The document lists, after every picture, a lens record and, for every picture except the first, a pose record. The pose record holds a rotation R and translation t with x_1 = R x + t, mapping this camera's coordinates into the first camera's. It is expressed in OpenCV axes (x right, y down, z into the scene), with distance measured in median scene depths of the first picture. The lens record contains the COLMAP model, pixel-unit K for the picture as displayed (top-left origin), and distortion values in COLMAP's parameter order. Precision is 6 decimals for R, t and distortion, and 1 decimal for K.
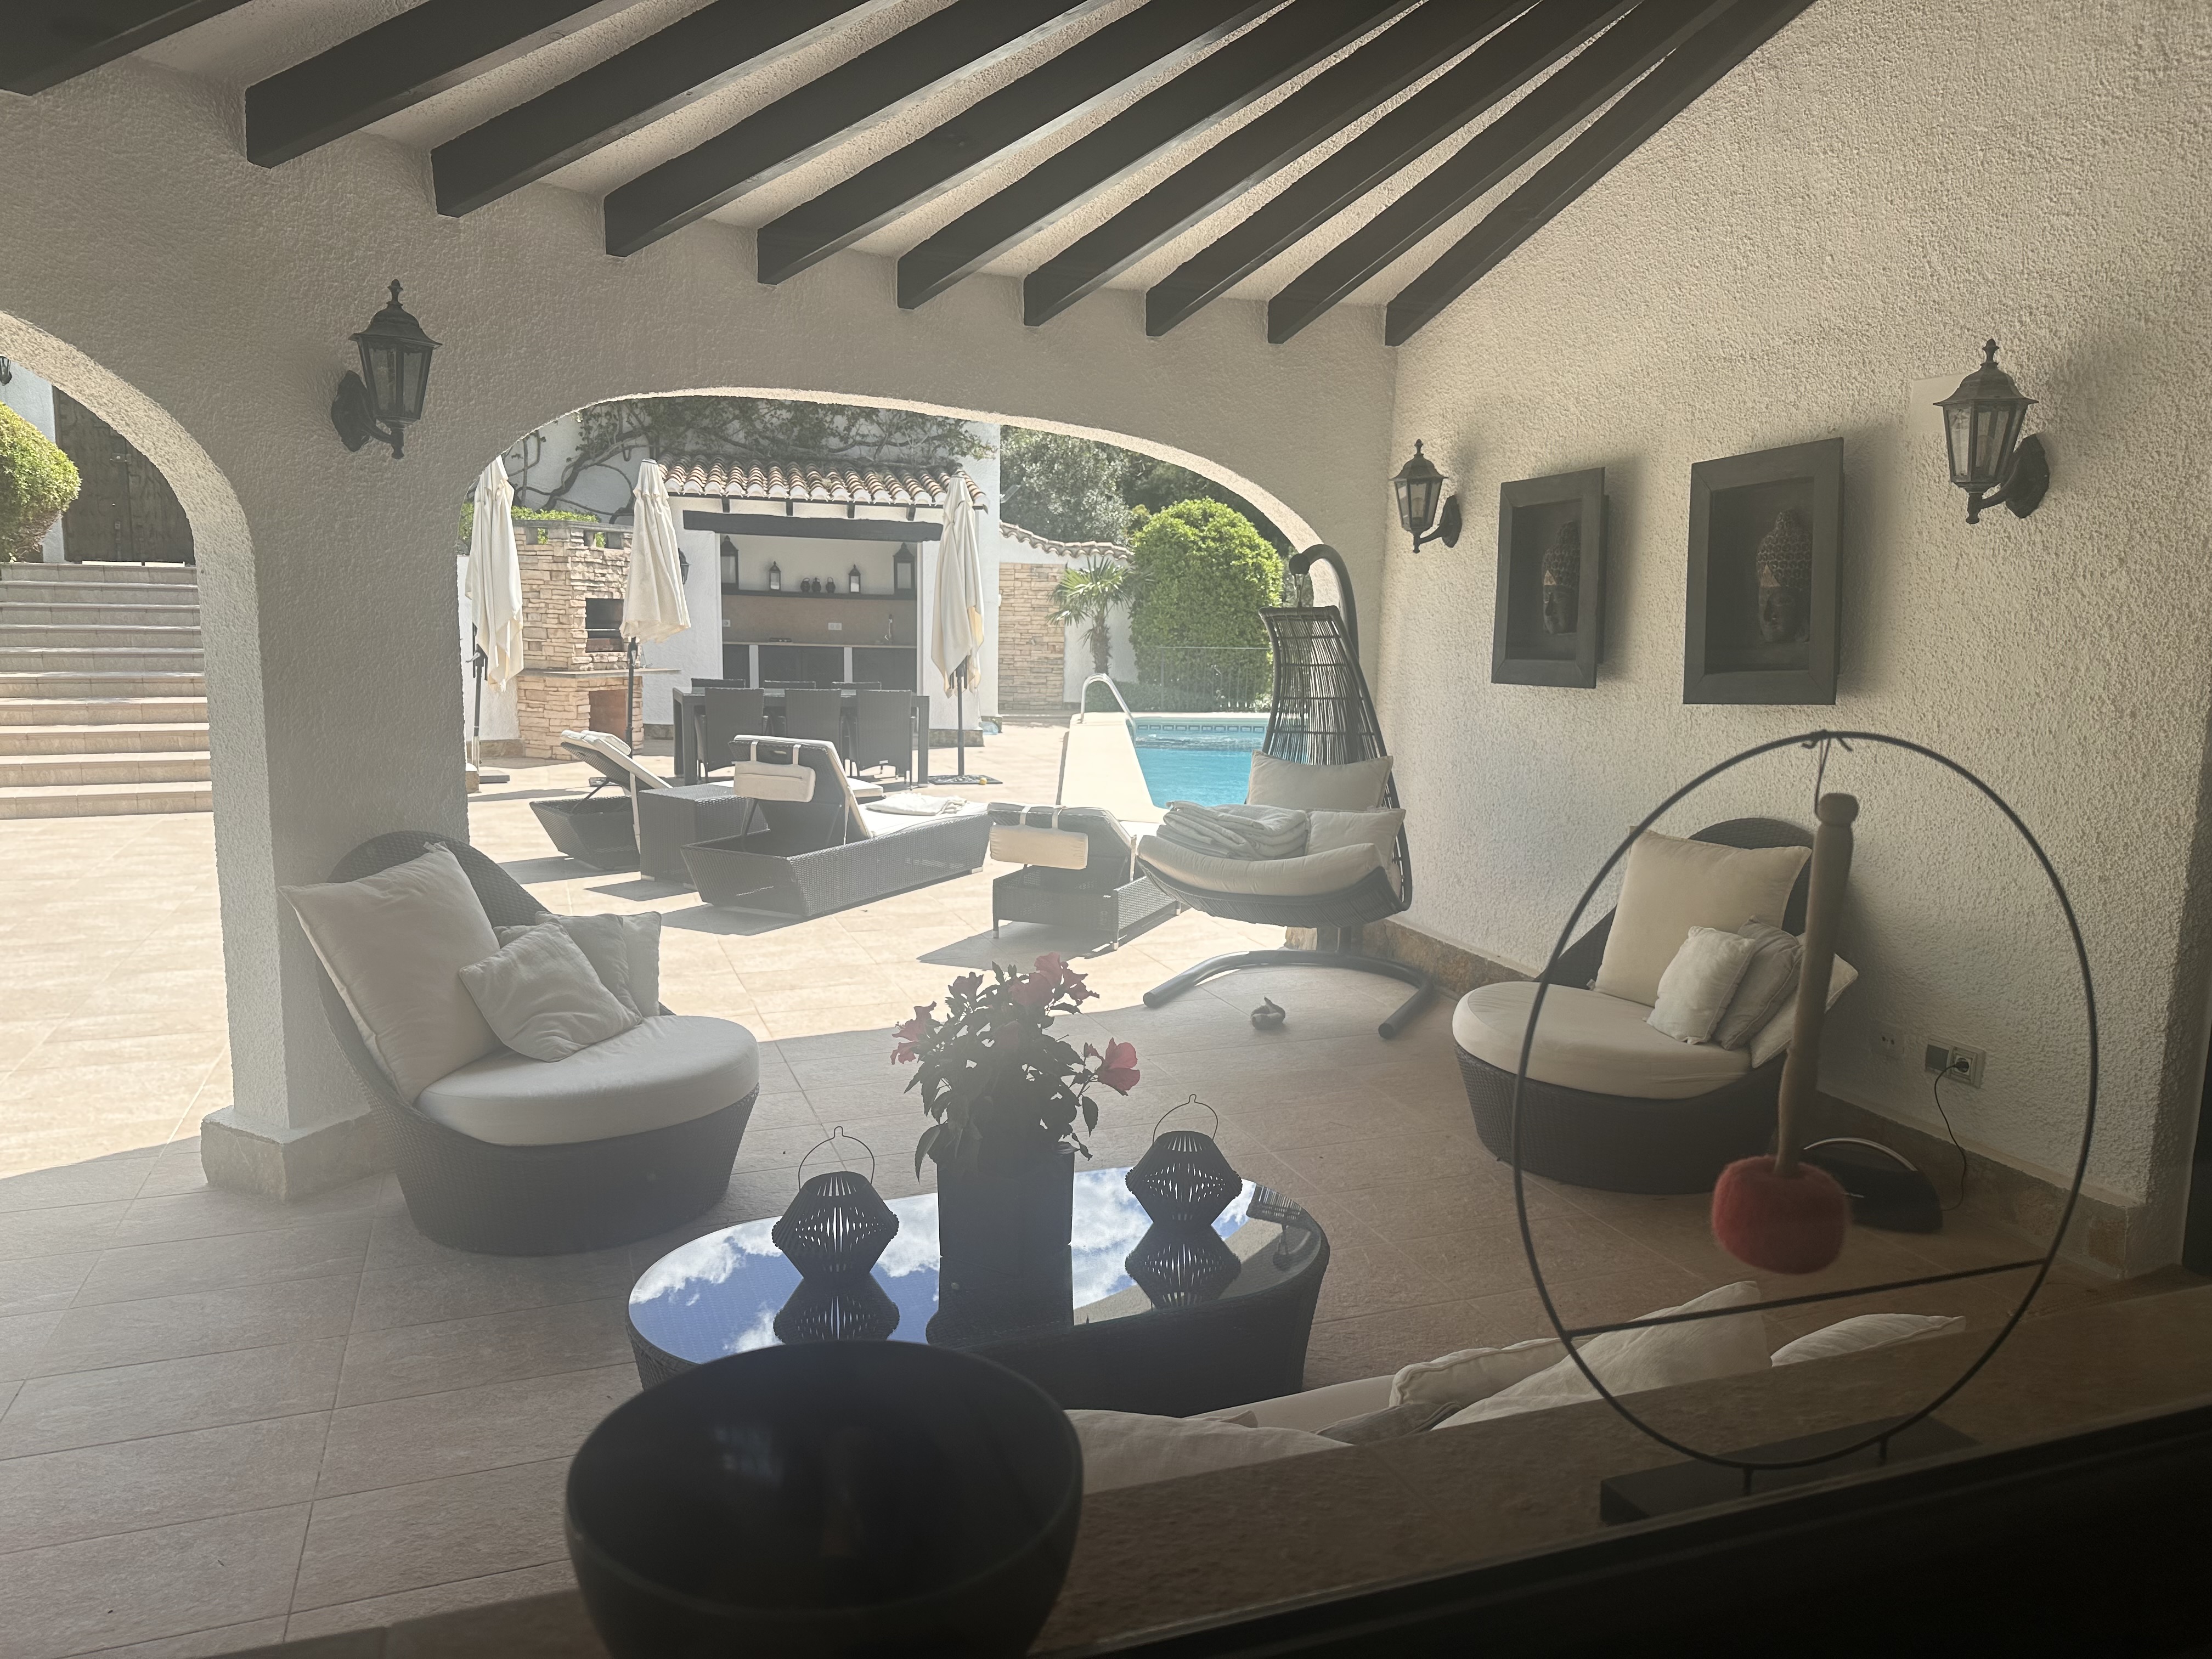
lens RADIAL K [[1562.7, 0, 1073.2], [0, 1562.7, 847.2], [0, 0, 1]] dist [0.051097, -0.032962]
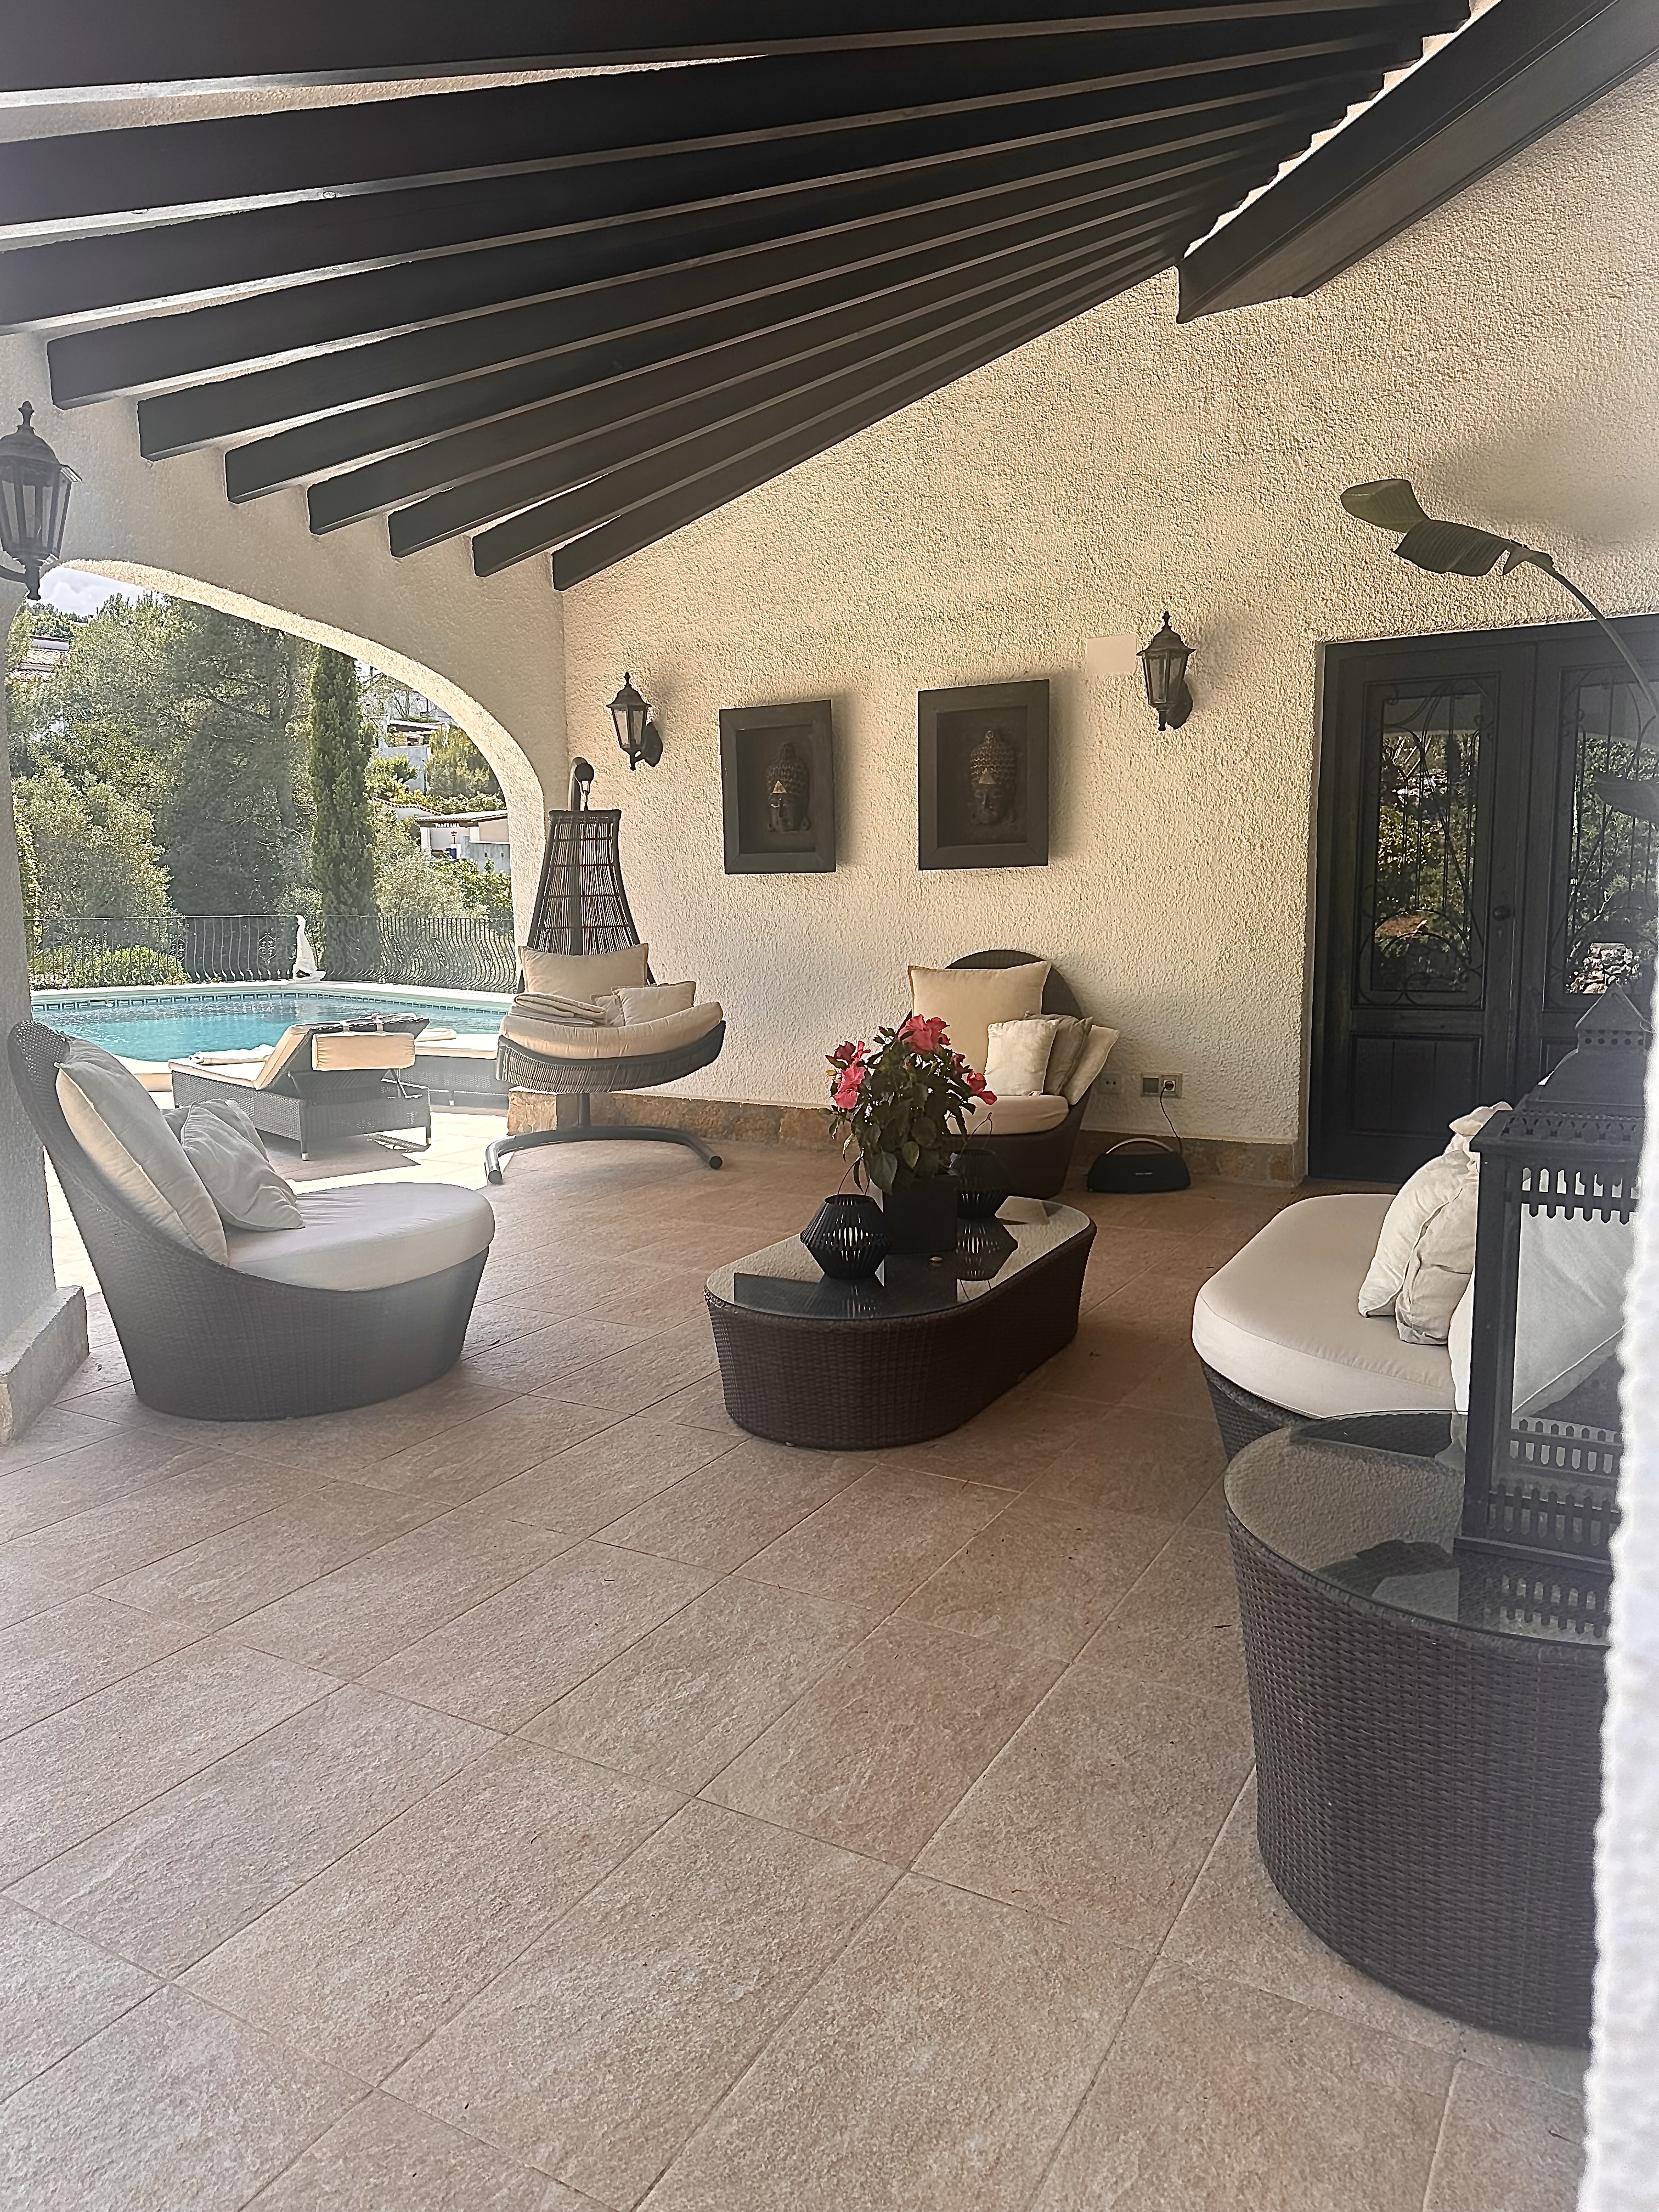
lens RADIAL K [[1562.7, 0, 786.2], [0, 1562.7, 1151.6], [0, 0, 1]] dist [0.051097, -0.032962]
pose [[0.774988, -0.130449, 0.618367, -0.193247], [0.124648, 0.990795, 0.052797, 0.020597], [-0.619562, 0.036161, 0.784114, 0.007544]]
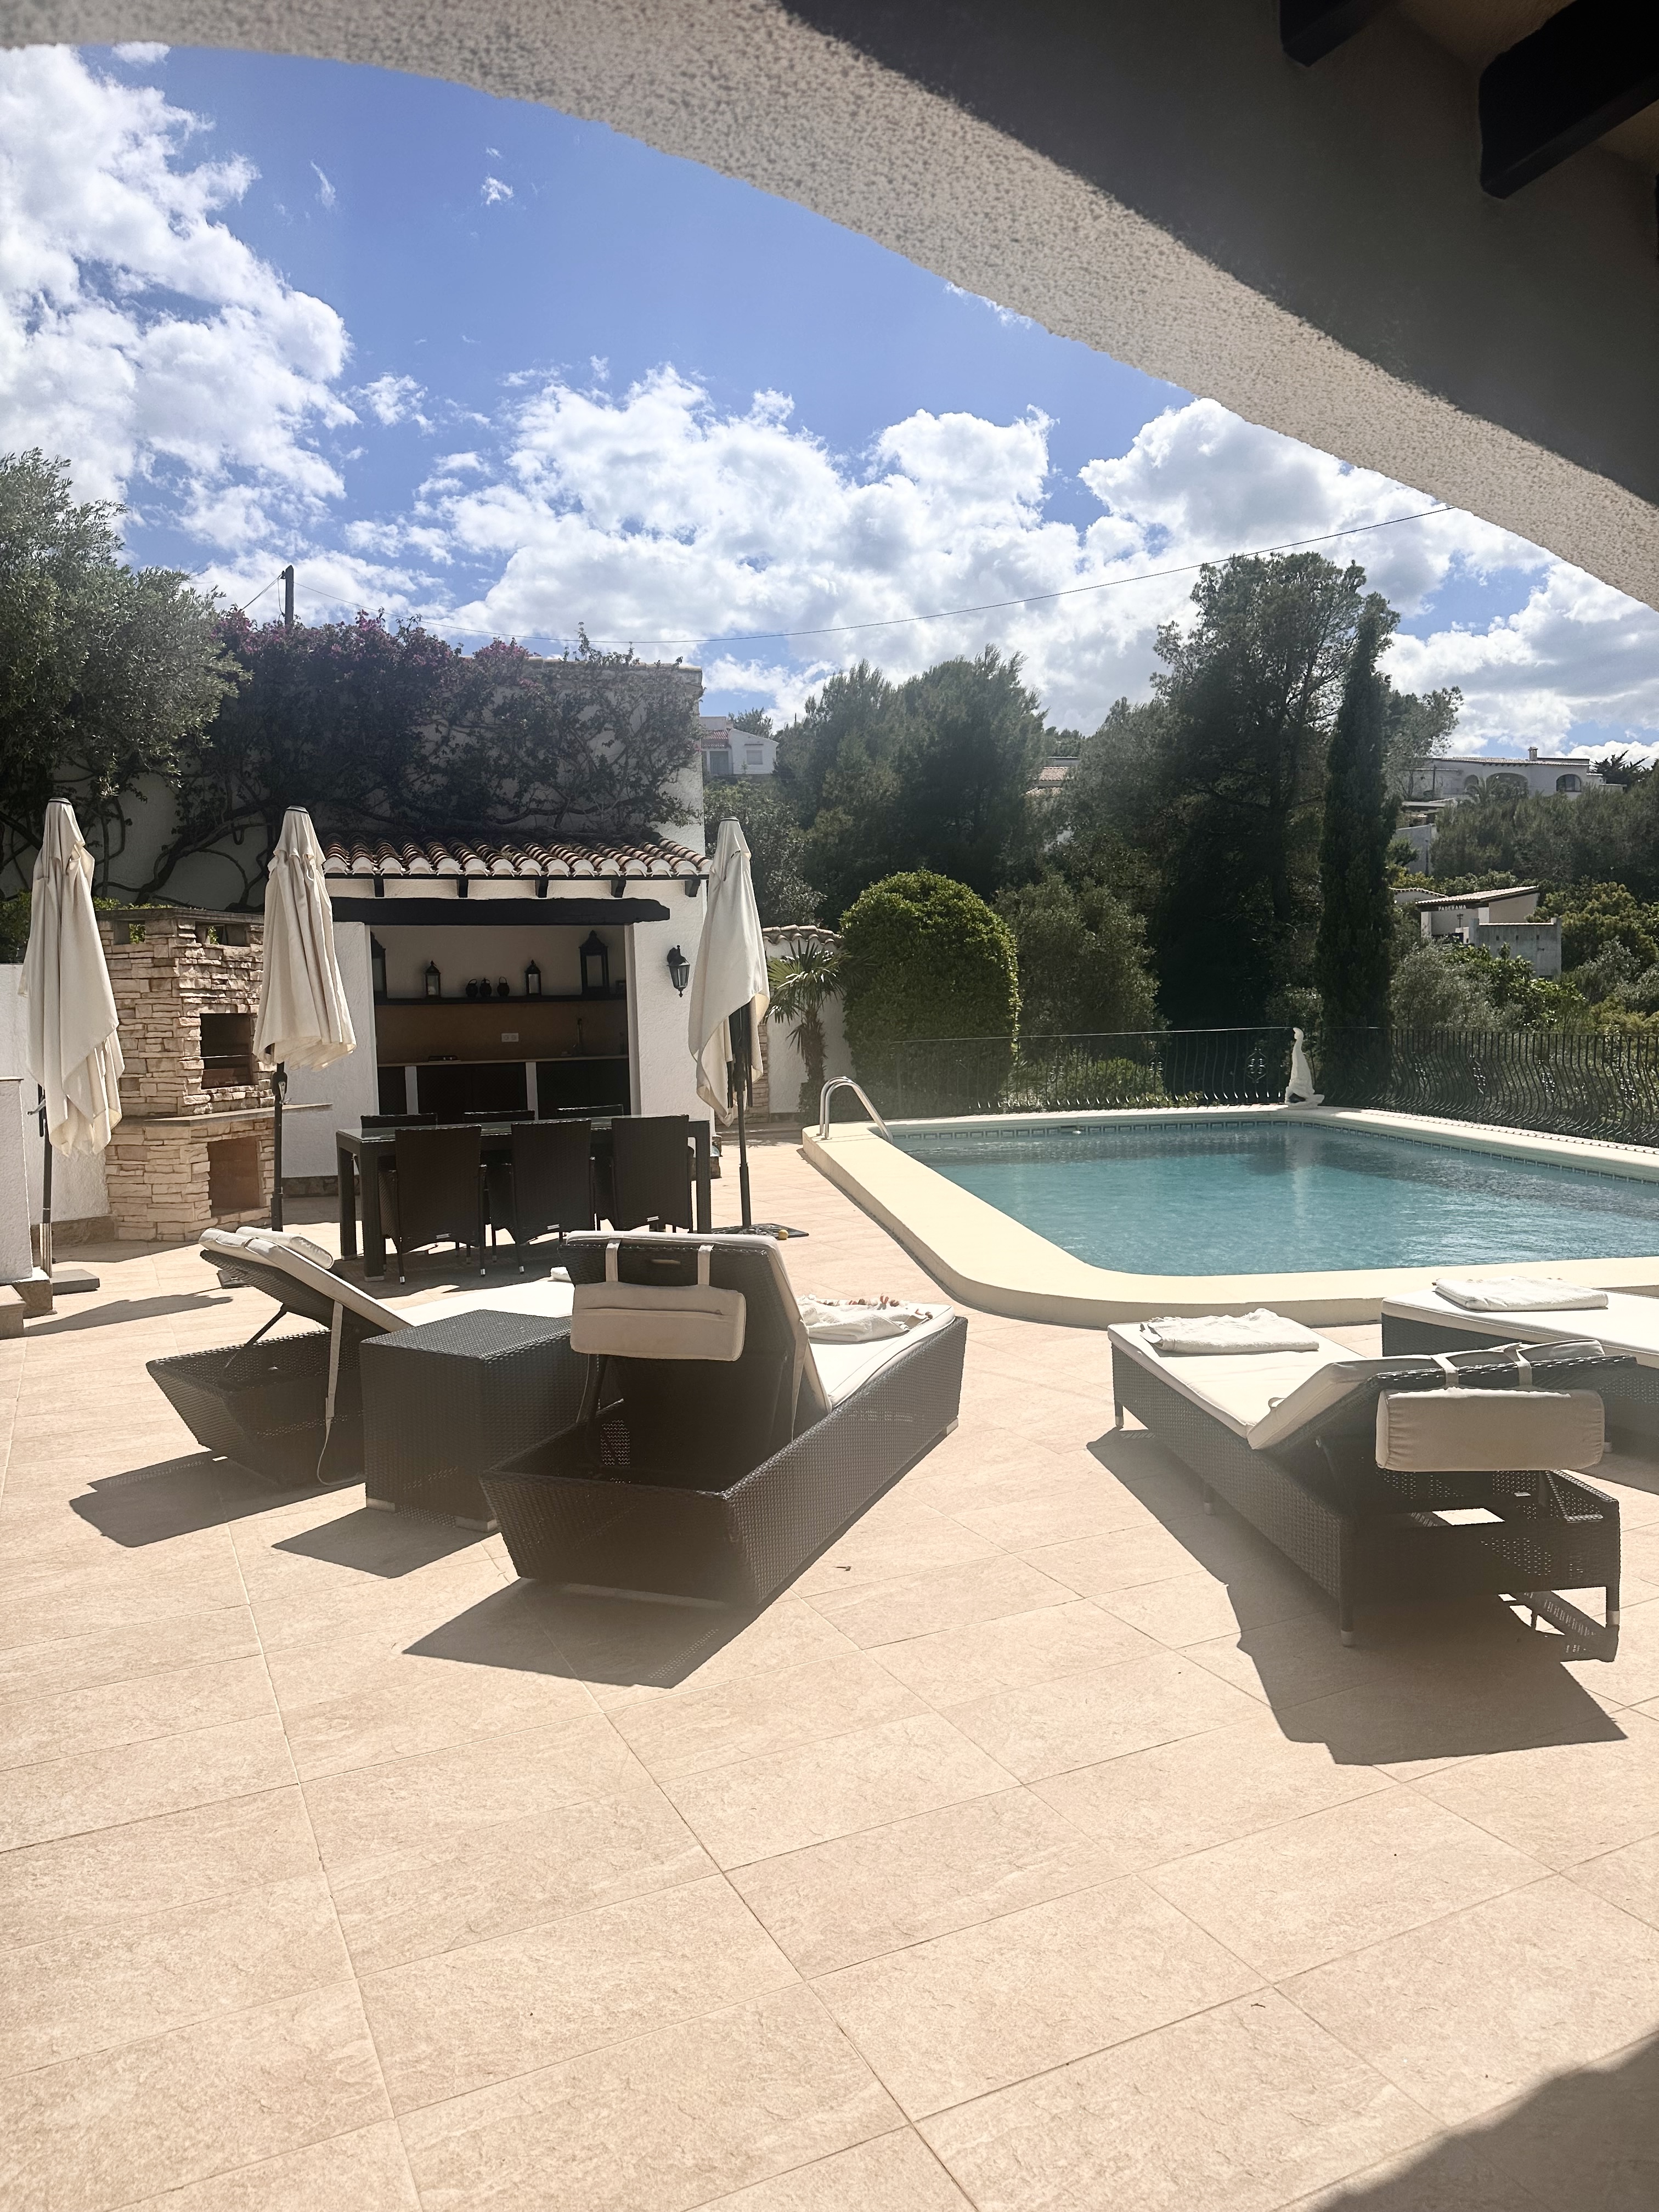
lens RADIAL K [[1562.7, 0, 817.9], [0, 1562.7, 1101.5], [0, 0, 1]] dist [0.051097, -0.032962]
pose [[0.993796, -0.058115, 0.094826, -0.098213], [0.066765, 0.993633, -0.090754, -0.033738], [-0.088948, 0.096522, 0.991348, 0.259205]]
